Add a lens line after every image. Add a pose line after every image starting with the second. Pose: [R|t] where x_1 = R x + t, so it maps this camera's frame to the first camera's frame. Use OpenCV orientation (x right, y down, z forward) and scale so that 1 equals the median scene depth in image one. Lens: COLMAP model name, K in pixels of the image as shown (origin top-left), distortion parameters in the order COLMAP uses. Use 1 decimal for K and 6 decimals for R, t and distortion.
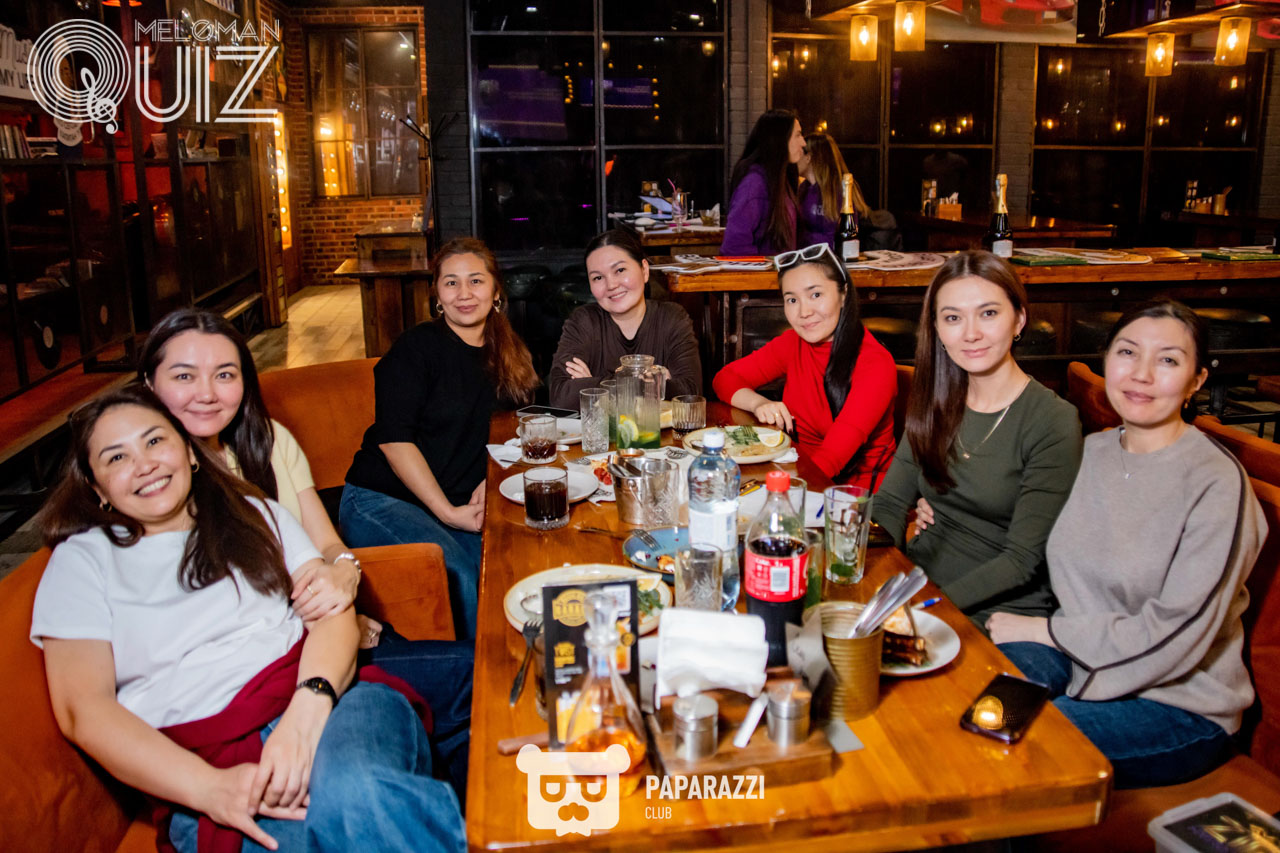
lens RADIAL K [[1005.3, 0, 659.8], [0, 1005.3, 356.5], [0, 0, 1]] dist [-0.169460, 0.145866]
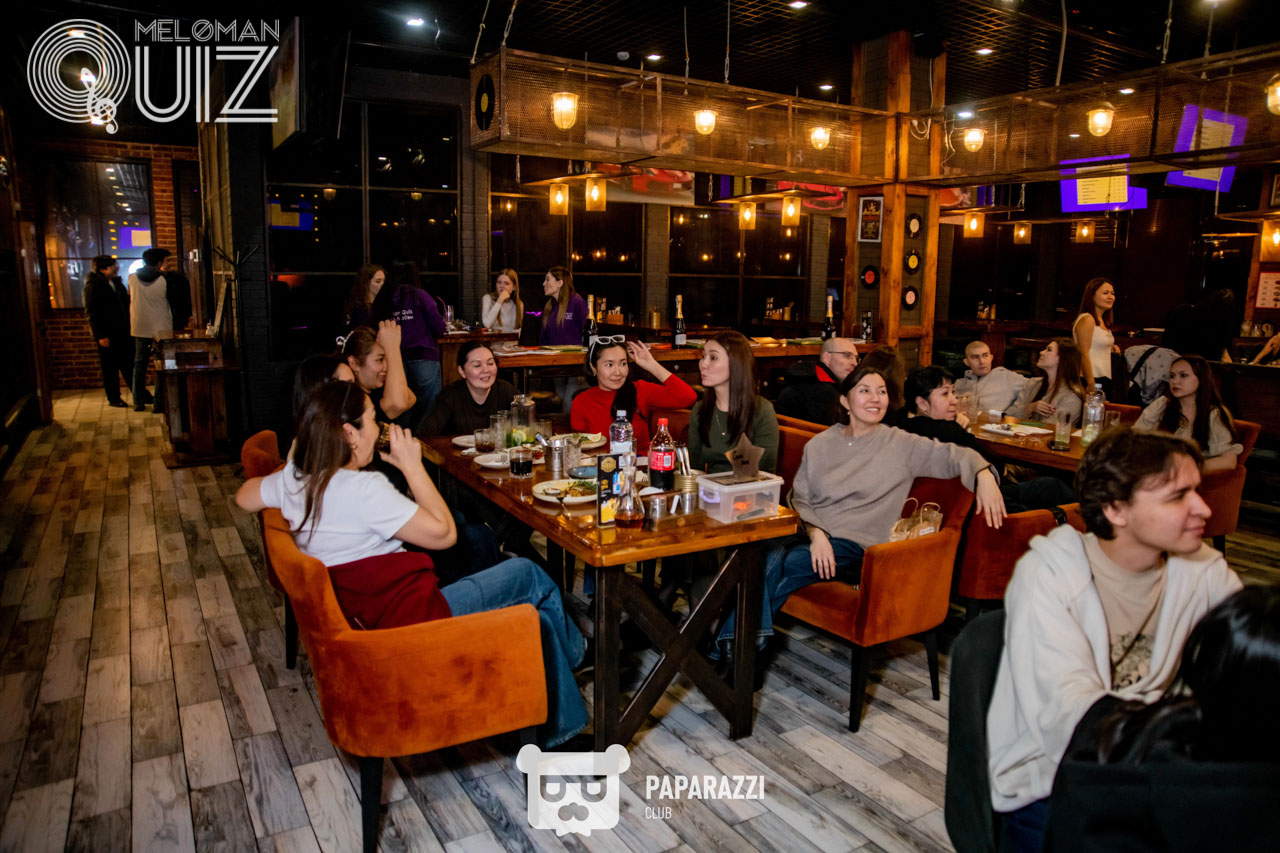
lens RADIAL K [[877.7, 0, 656.3], [0, 877.7, 426.5], [0, 0, 1]] dist [-0.163712, 0.133820]
pose [[0.924717, -0.041265, 0.378412, -0.139861], [0.051653, 0.998515, -0.017336, 0.033767], [-0.377134, 0.035577, 0.925475, -0.194092]]
